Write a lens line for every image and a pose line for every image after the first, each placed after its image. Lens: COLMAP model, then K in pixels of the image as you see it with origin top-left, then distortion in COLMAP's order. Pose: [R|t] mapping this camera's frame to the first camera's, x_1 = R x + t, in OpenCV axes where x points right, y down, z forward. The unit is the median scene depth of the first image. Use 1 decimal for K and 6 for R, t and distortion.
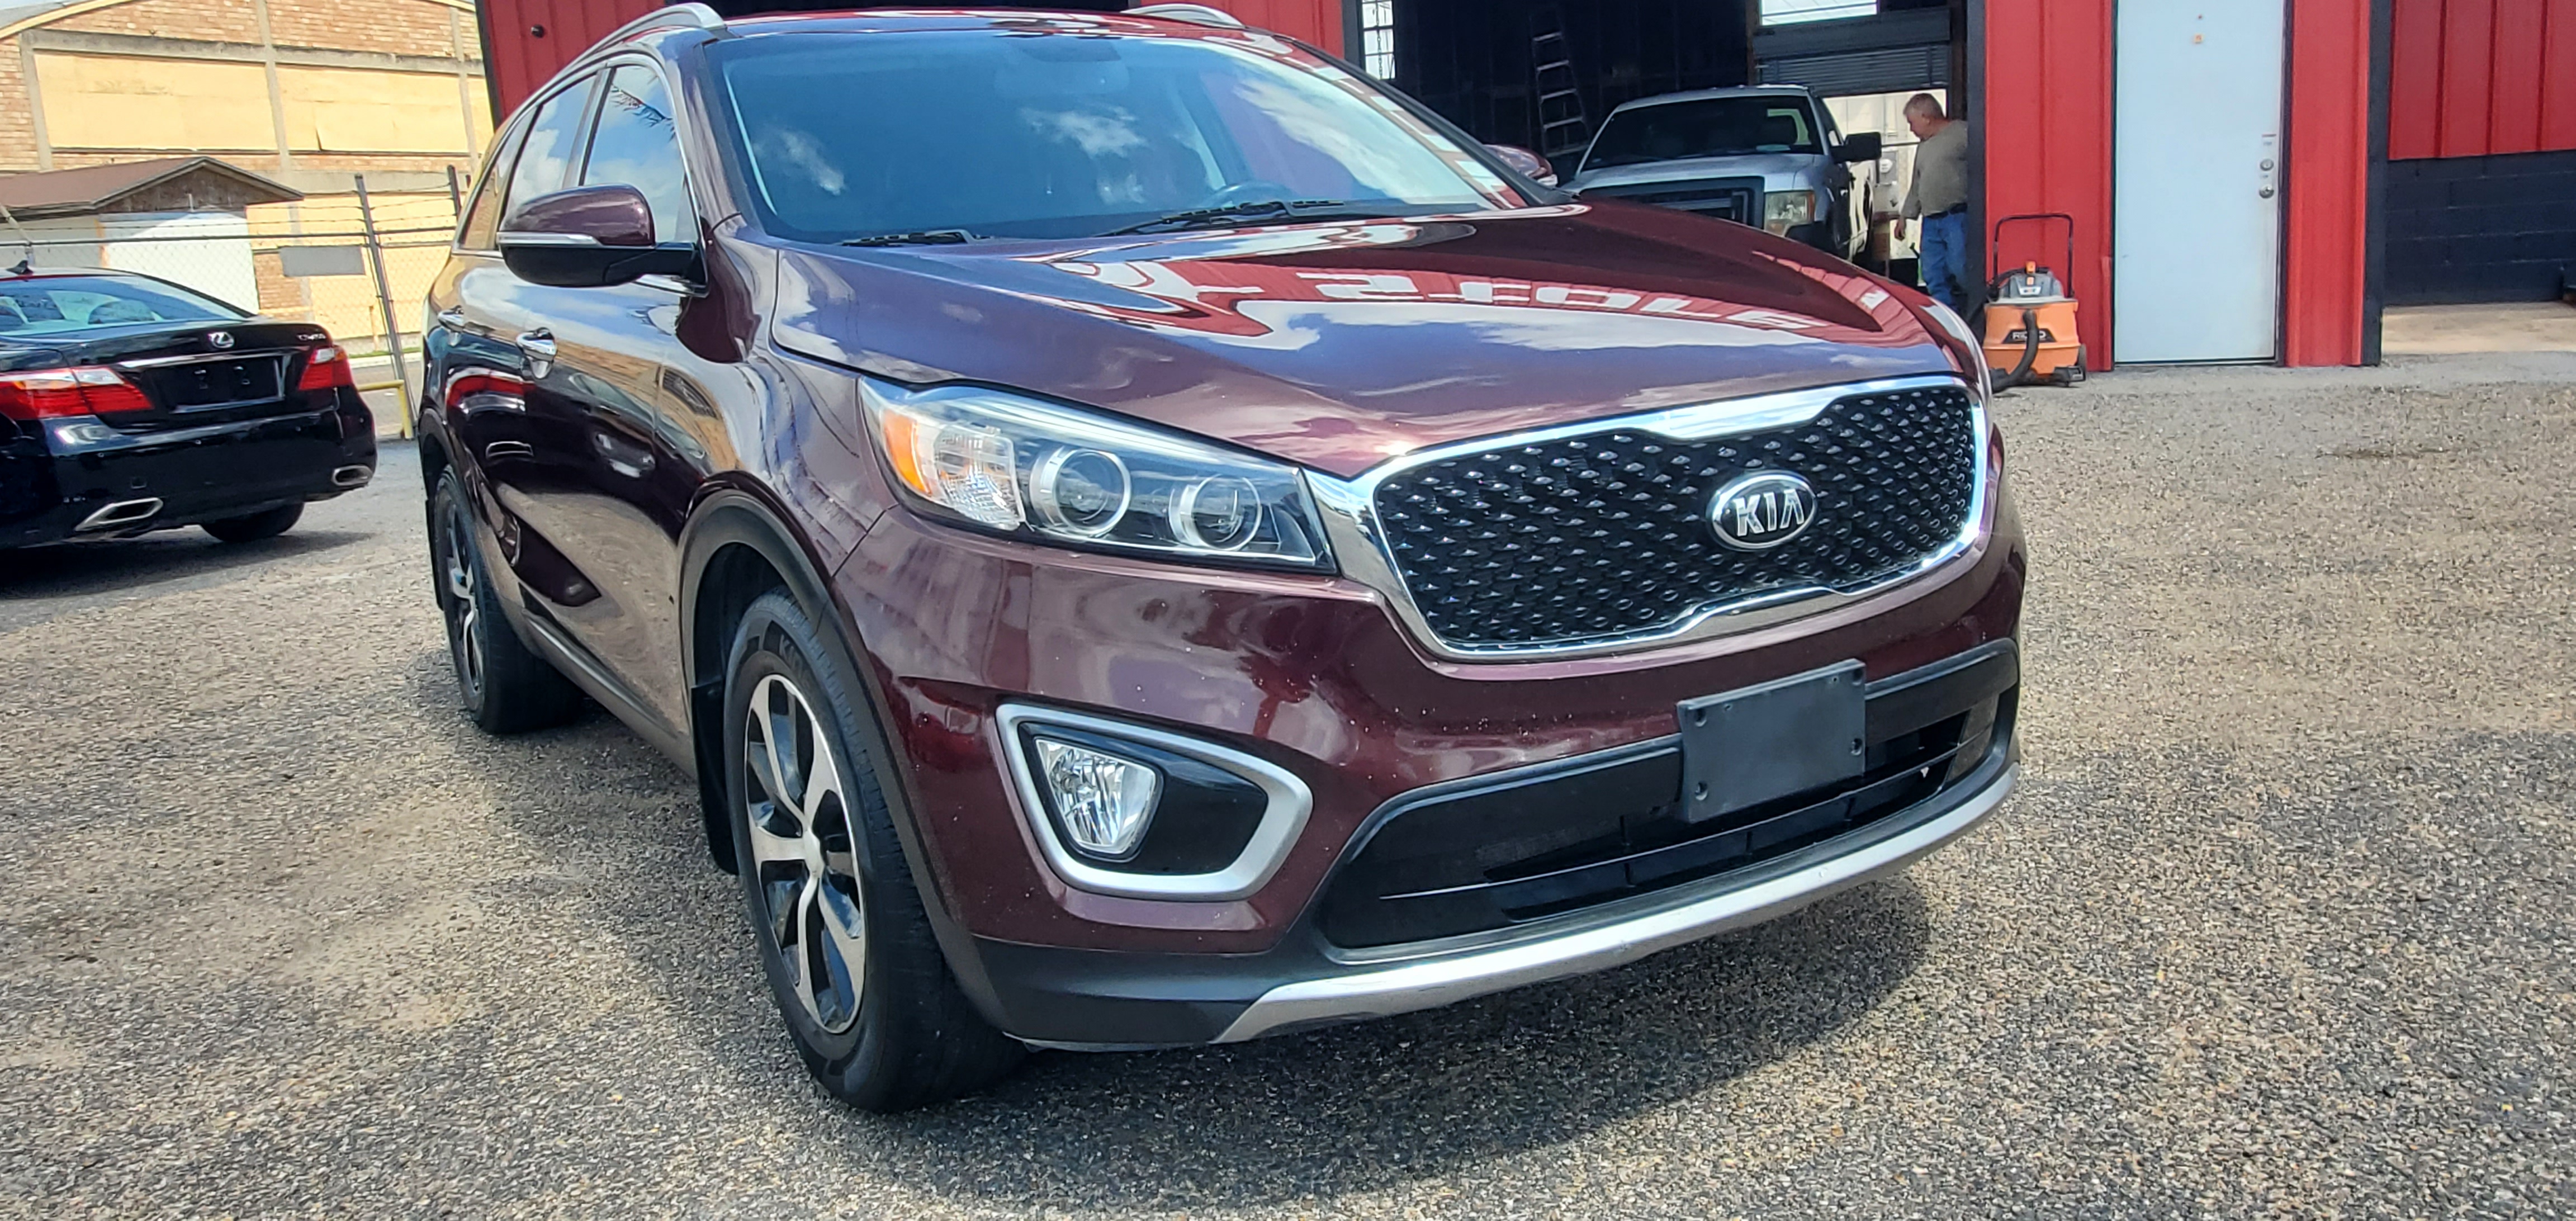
lens RADIAL K [[1847.7, 0, 1288.0], [0, 1847.7, 610.5], [0, 0, 1]] dist [-0.050948, 0.000228]
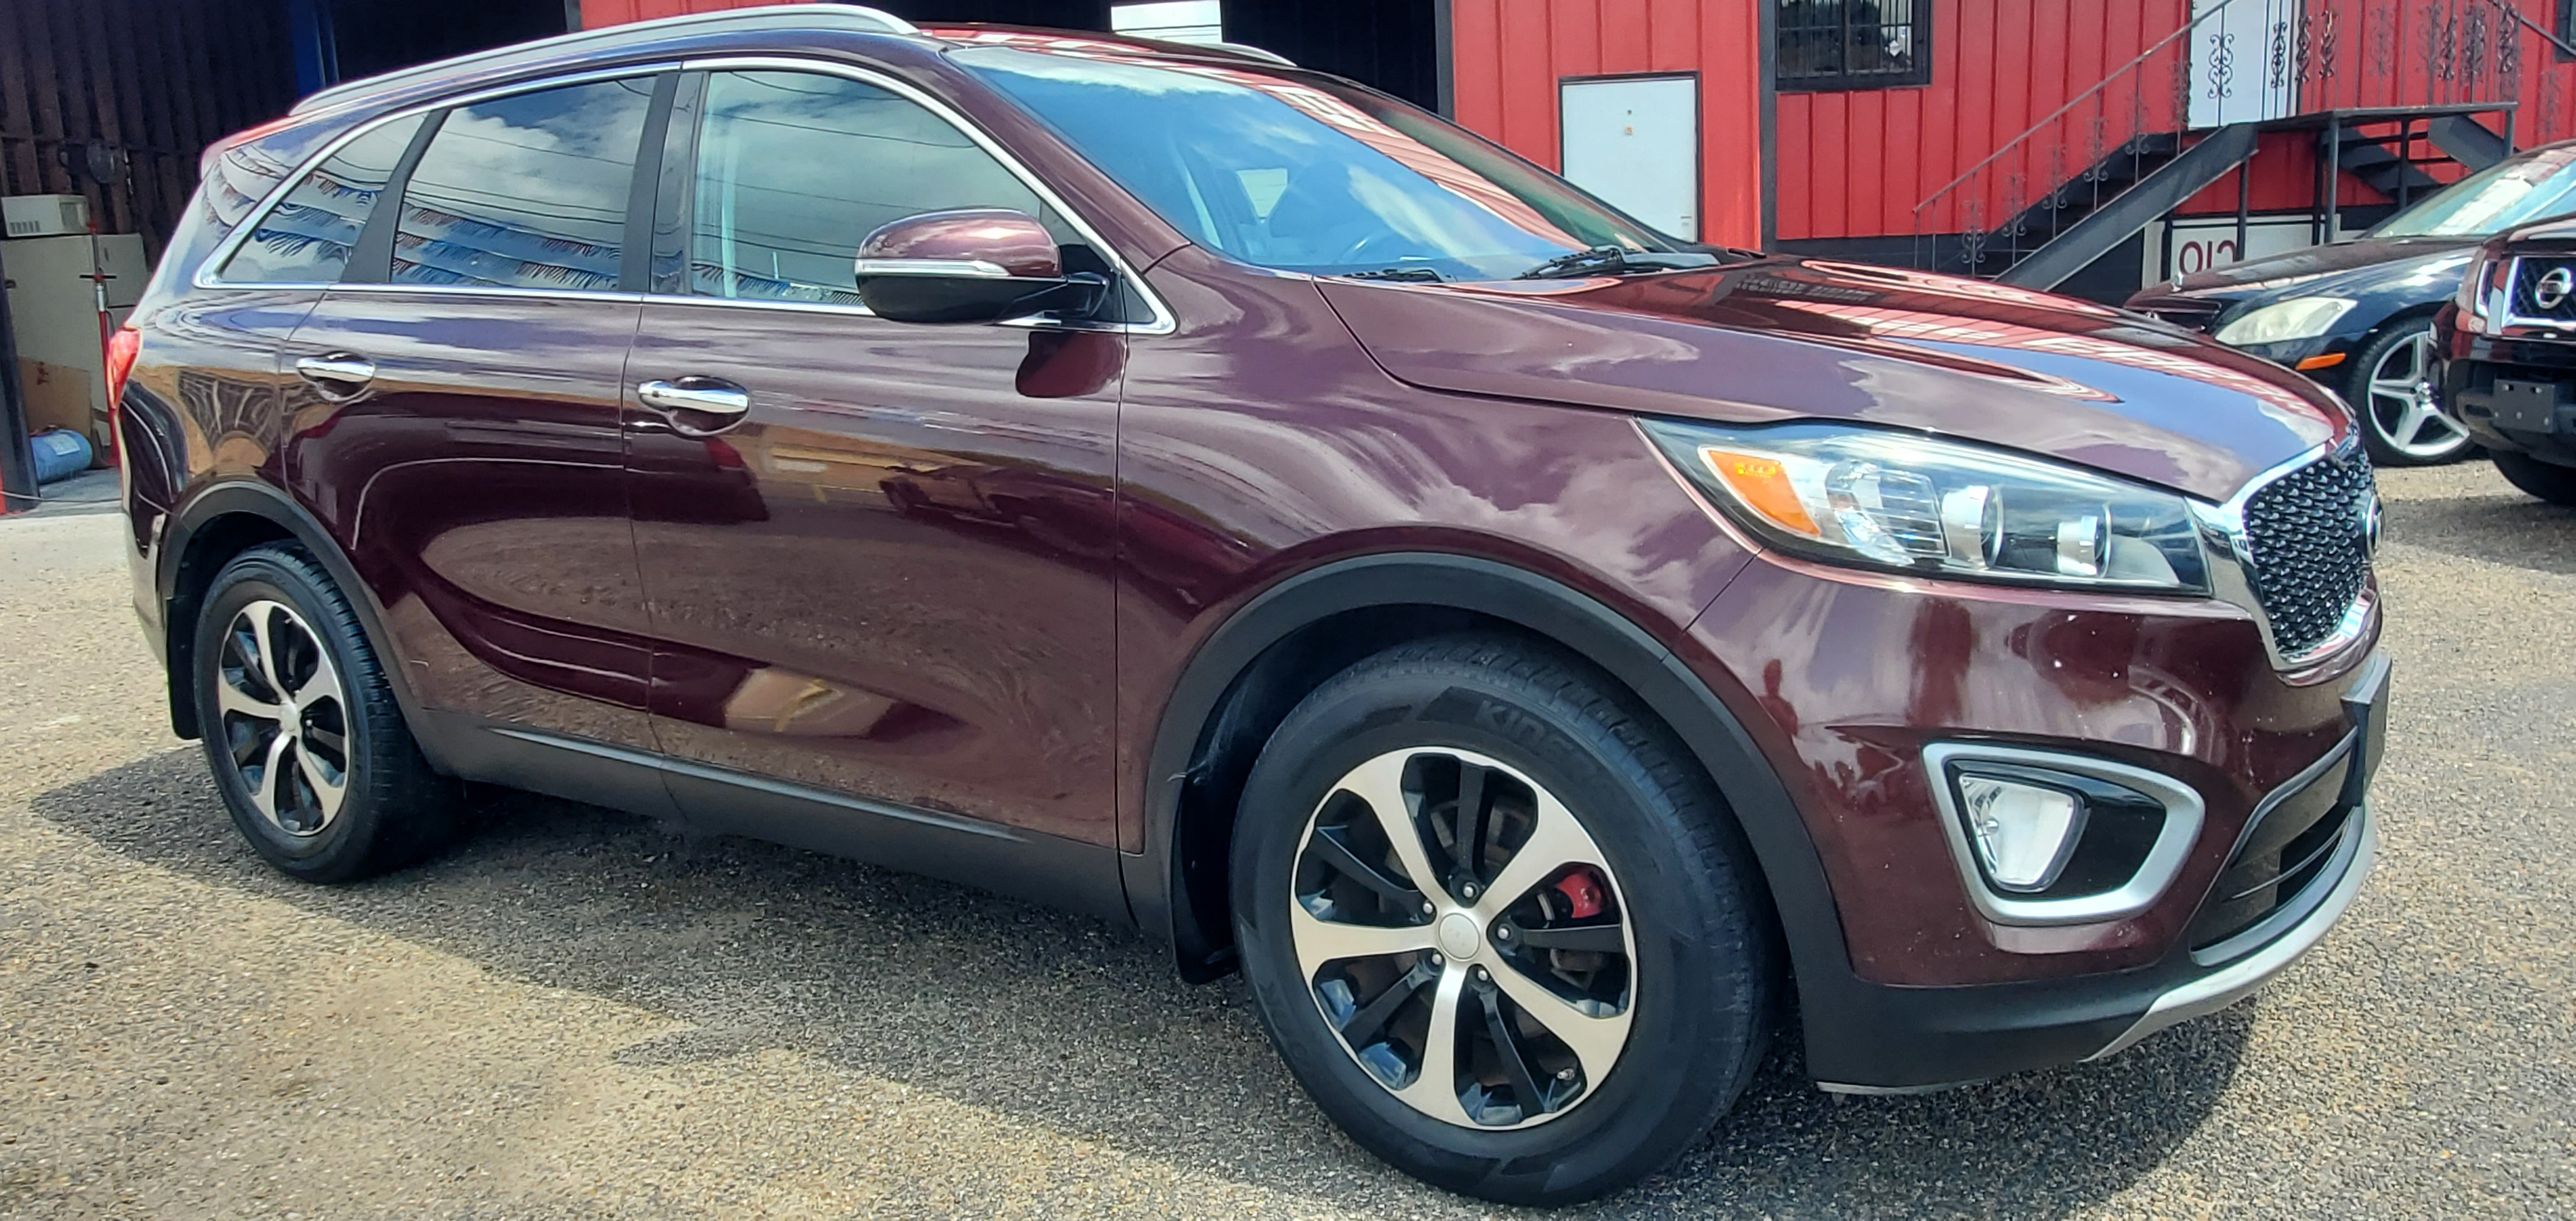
lens RADIAL K [[1847.7, 0, 1288.0], [0, 1847.7, 610.5], [0, 0, 1]] dist [-0.050948, 0.000228]
pose [[0.925168, -0.046522, 0.376695, -0.829364], [0.060276, 0.997874, -0.024800, -0.015260], [-0.374741, 0.045650, 0.926005, 0.229322]]
